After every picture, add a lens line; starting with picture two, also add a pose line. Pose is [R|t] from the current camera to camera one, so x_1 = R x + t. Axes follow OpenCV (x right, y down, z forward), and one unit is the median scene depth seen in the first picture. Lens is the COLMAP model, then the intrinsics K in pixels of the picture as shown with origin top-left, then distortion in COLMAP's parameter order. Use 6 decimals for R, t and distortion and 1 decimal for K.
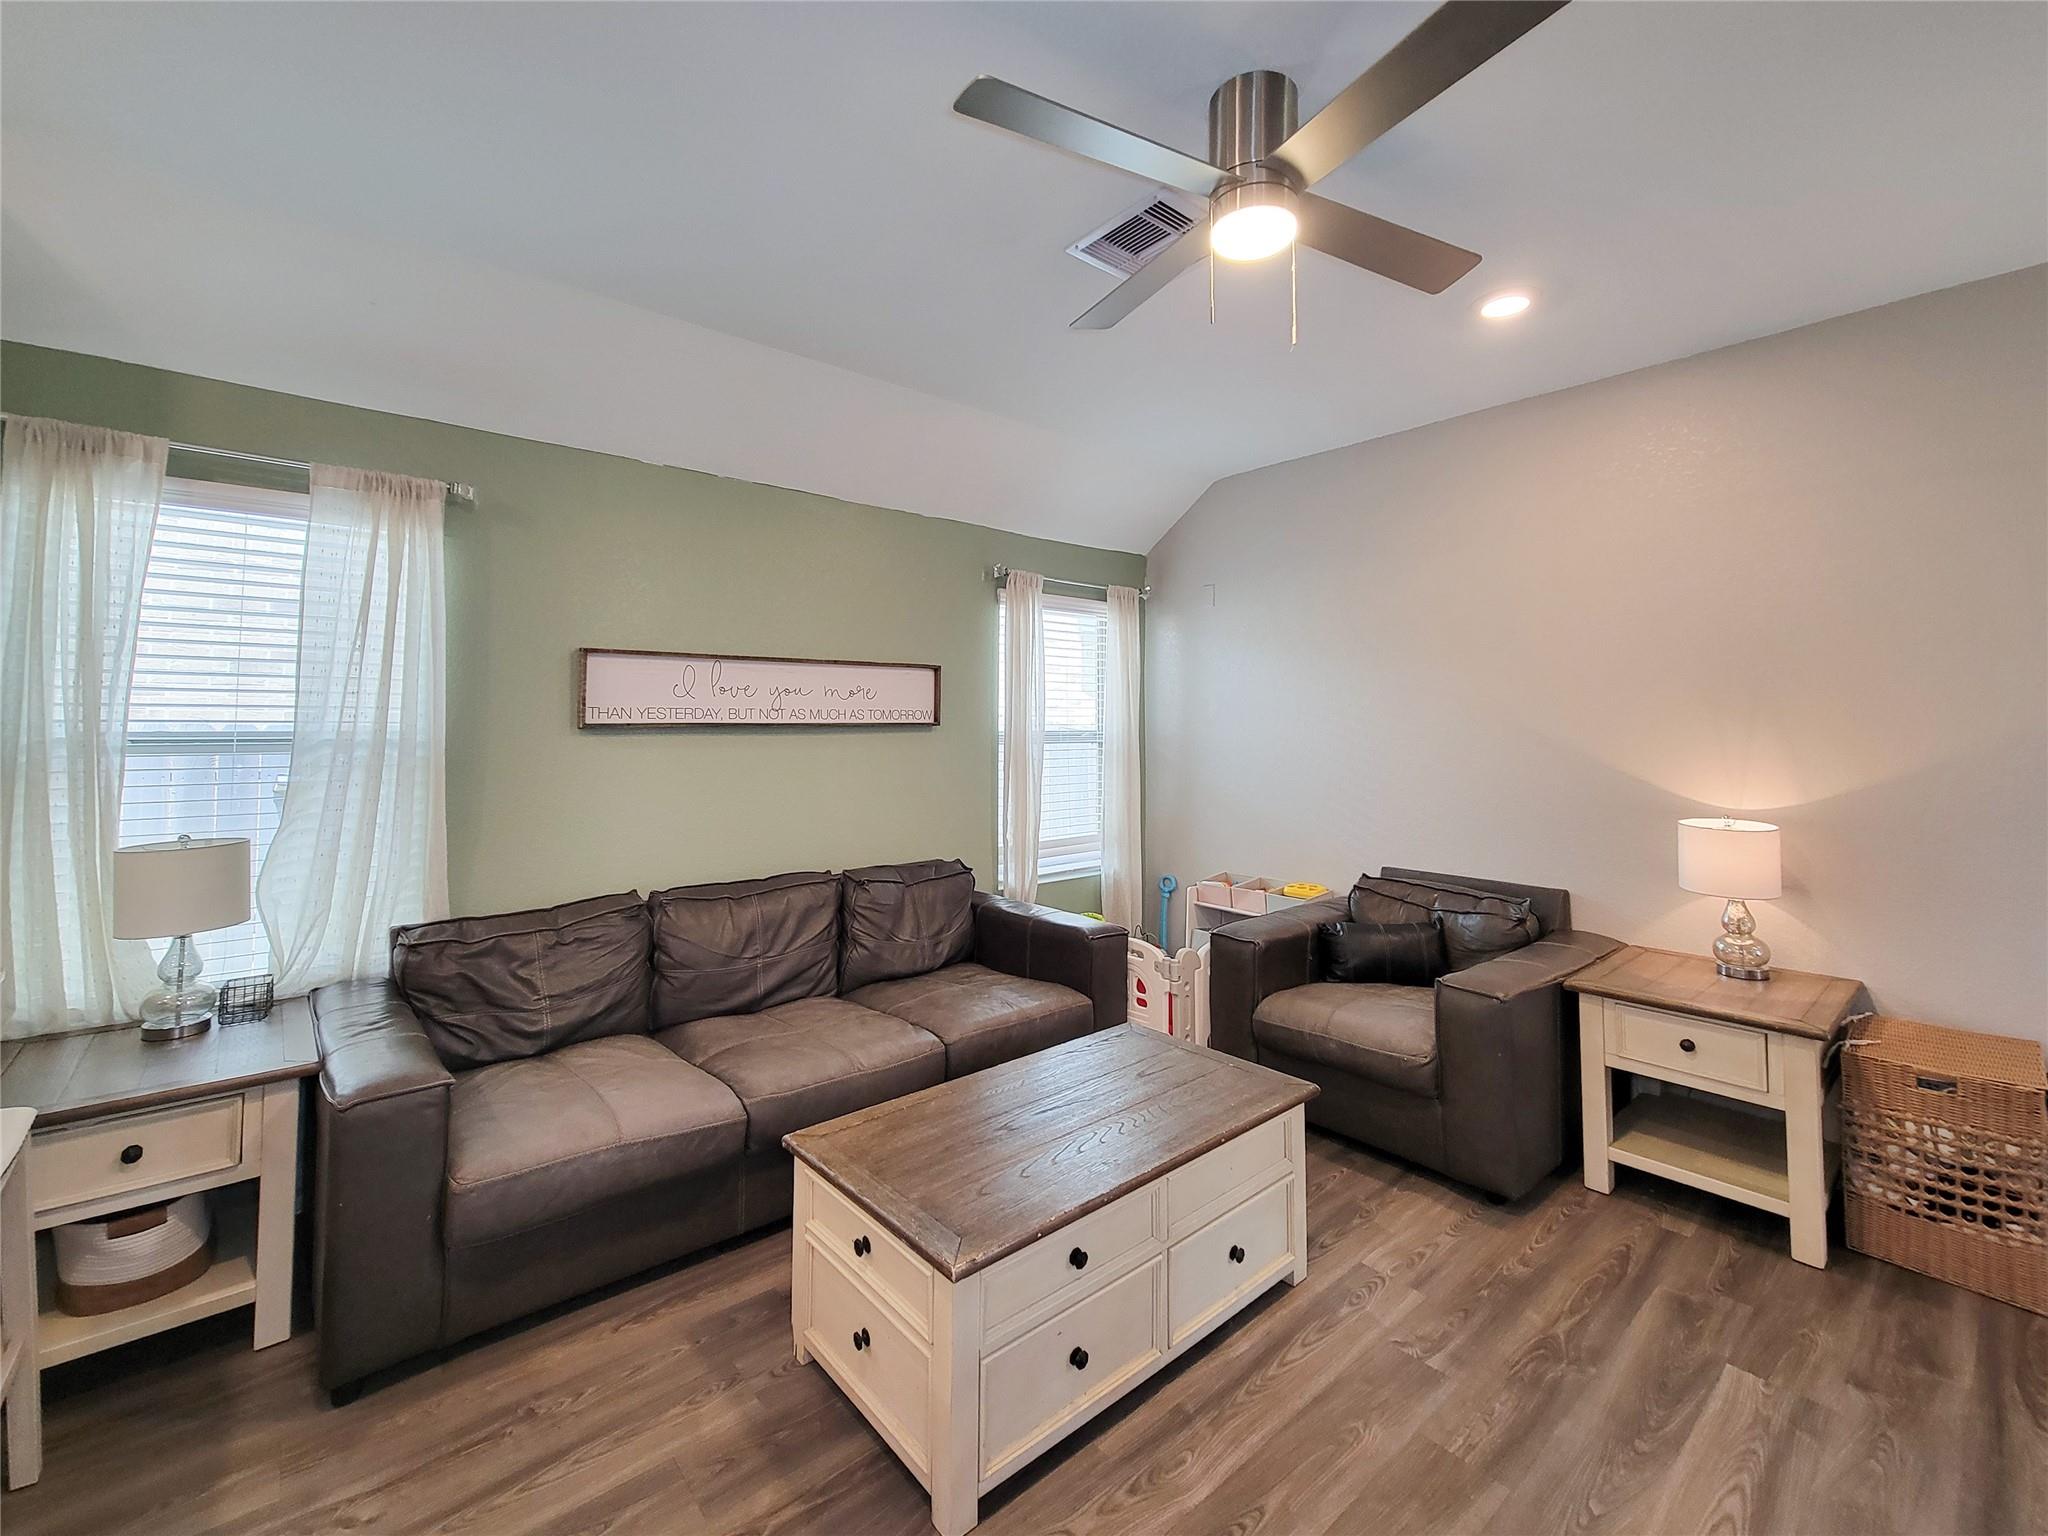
lens RADIAL K [[850.8, 0, 1018.5], [0, 850.8, 687.7], [0, 0, 1]] dist [0.000593, -0.000229]
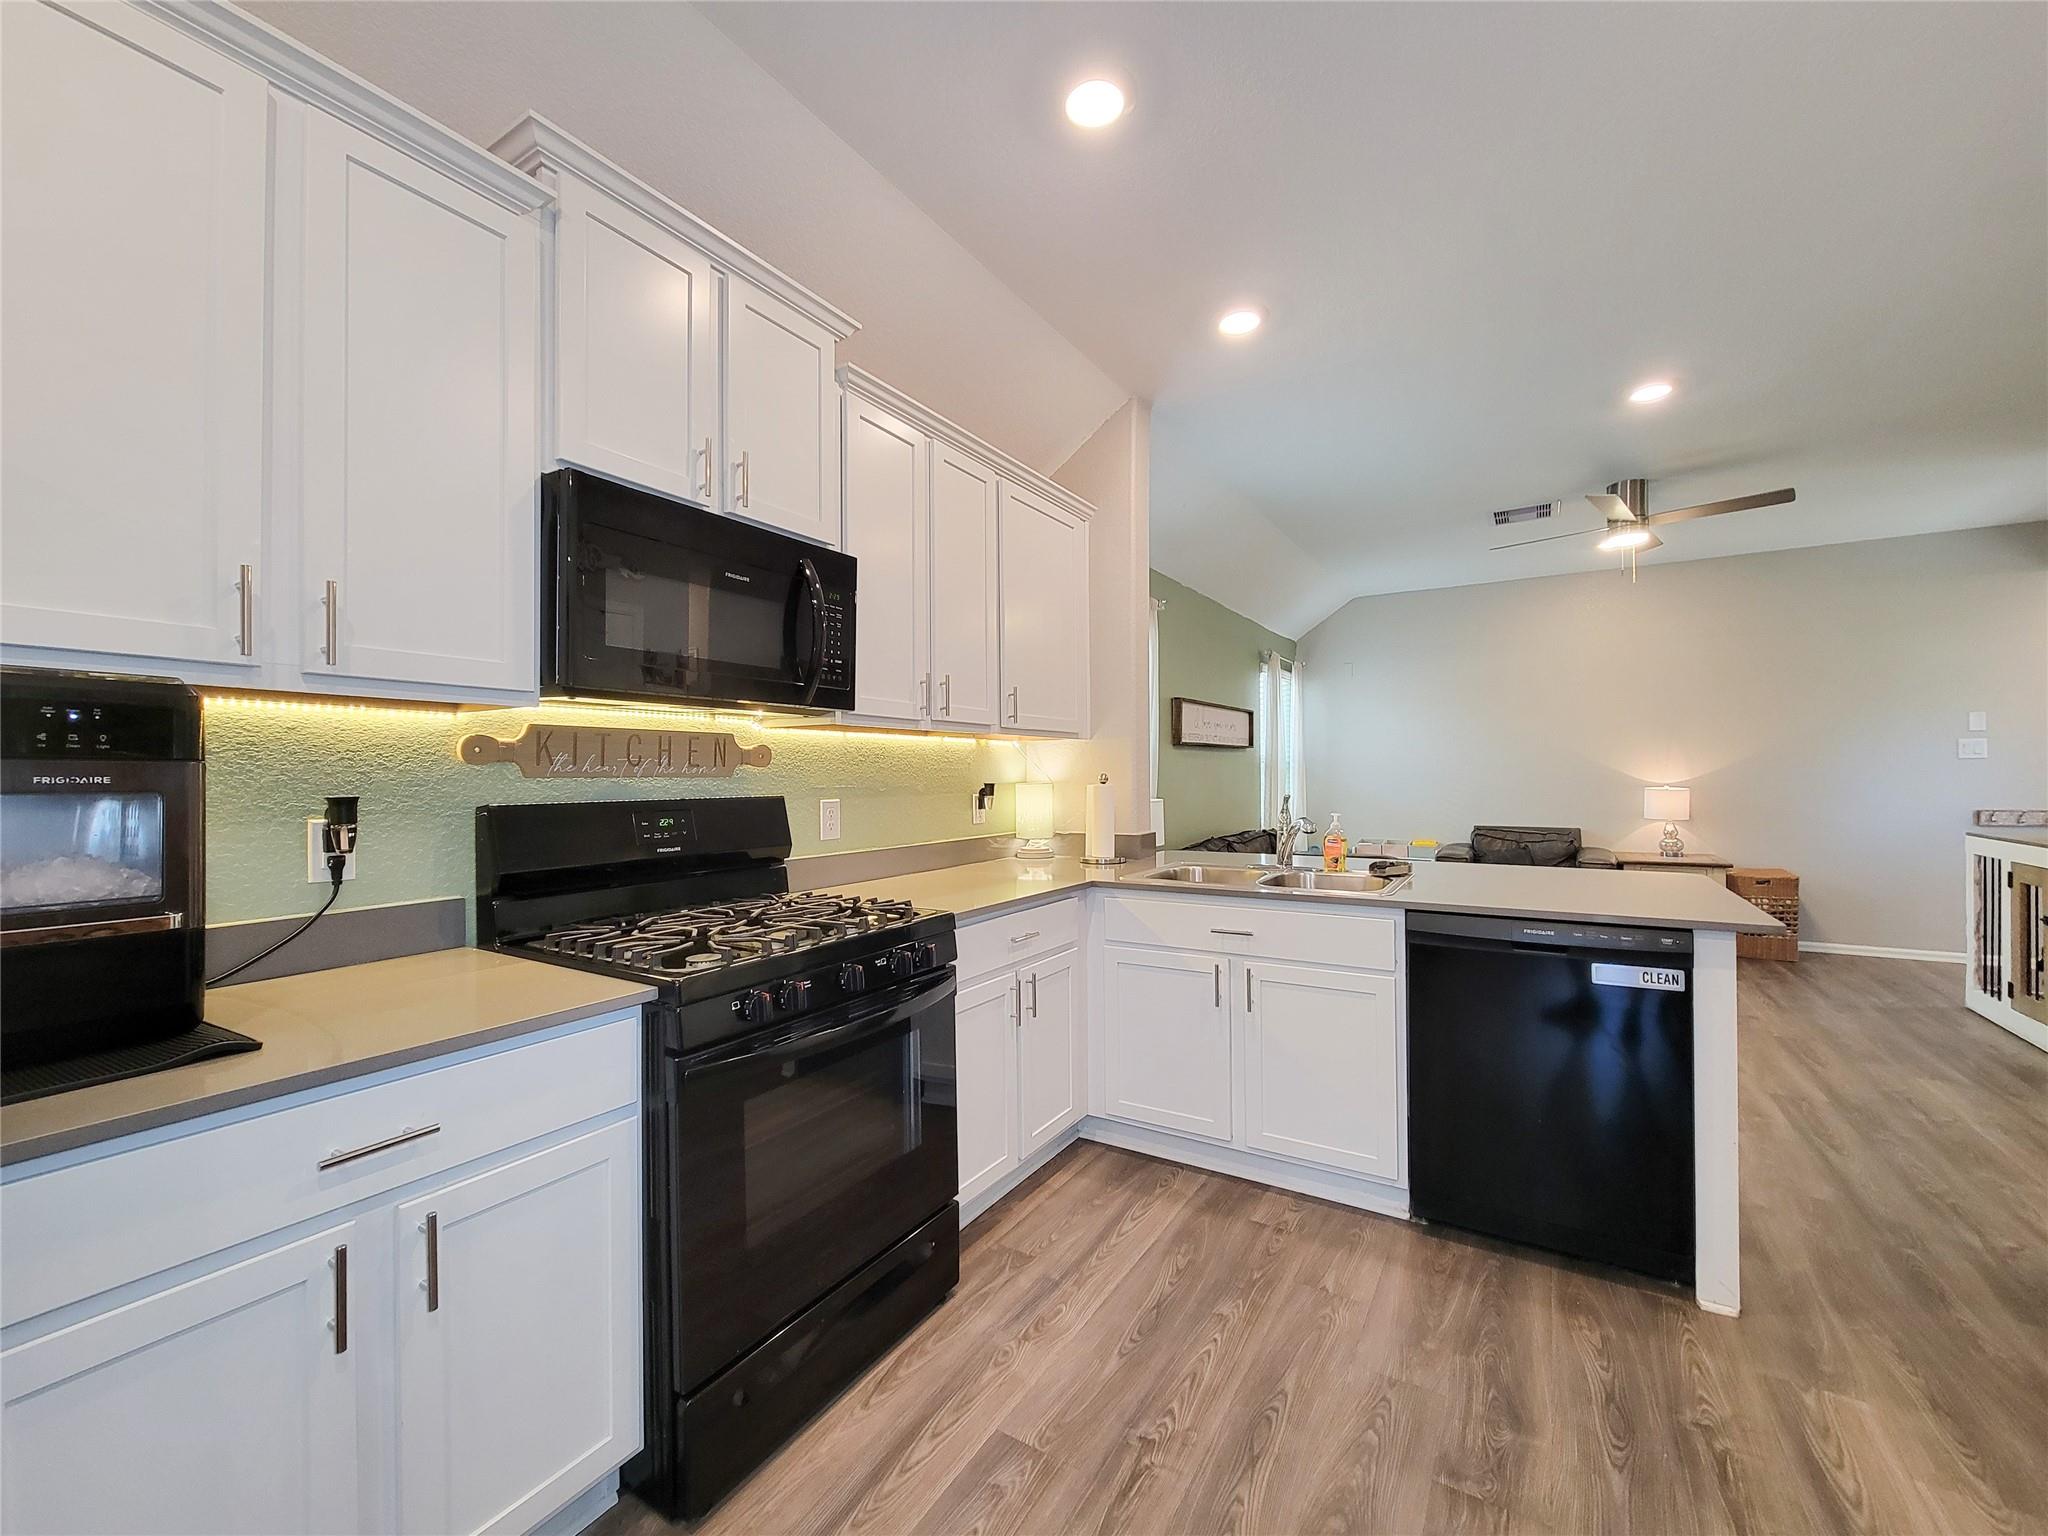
lens RADIAL K [[838.6, 0, 1007.5], [0, 838.6, 768.2], [0, 0, 1]] dist [-0.000735, -0.000622]
pose [[0.950399, -0.006613, 0.310963, -1.645250], [-0.005137, 0.999304, 0.036952, 0.042105], [-0.310991, -0.036717, 0.949703, -0.590530]]
